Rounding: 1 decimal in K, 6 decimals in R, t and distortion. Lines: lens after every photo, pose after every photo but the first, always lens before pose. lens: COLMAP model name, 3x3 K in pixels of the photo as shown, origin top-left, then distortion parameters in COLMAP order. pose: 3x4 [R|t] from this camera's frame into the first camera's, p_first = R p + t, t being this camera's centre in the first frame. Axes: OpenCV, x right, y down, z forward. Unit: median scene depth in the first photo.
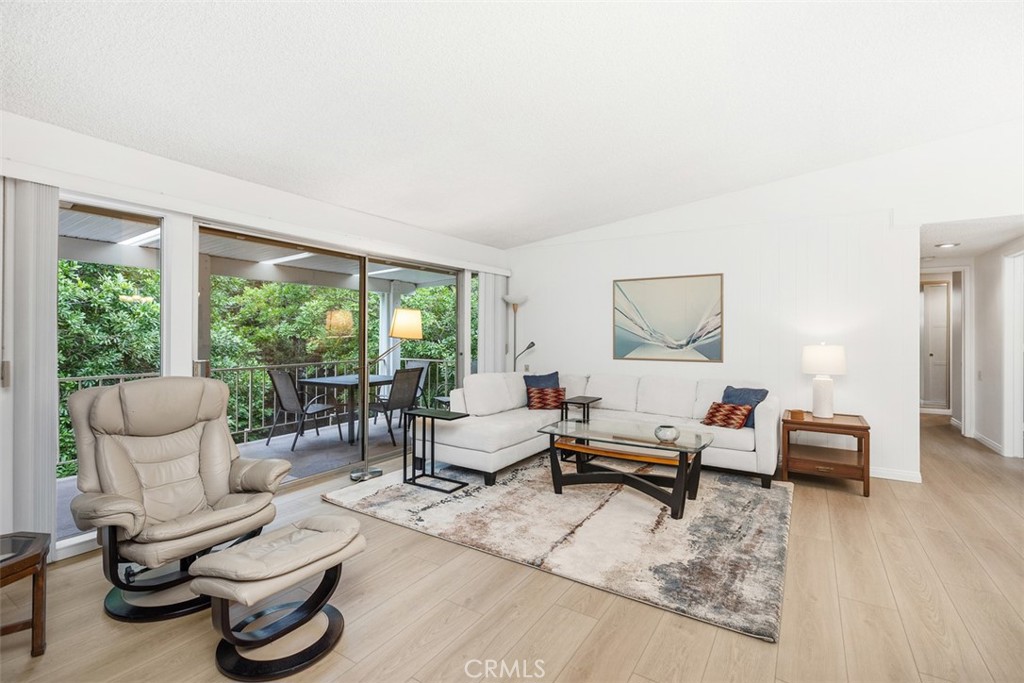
lens RADIAL K [[458.2, 0, 503.2], [0, 458.2, 334.8], [0, 0, 1]] dist [0.005137, 0.000350]
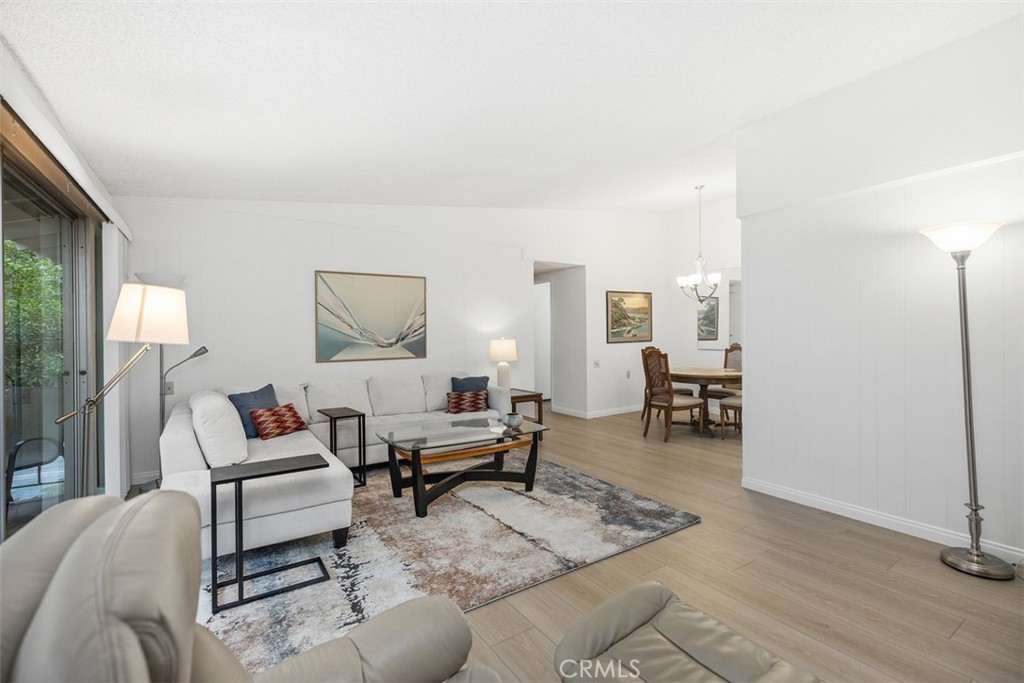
lens RADIAL K [[458.2, 0, 505.8], [0, 458.2, 339.5], [0, 0, 1]] dist [0.005137, 0.000350]
pose [[0.410871, -0.025758, 0.911329, -0.588697], [0.010392, 0.999668, 0.023569, -0.010163], [-0.911634, -0.000213, 0.411003, 0.484178]]
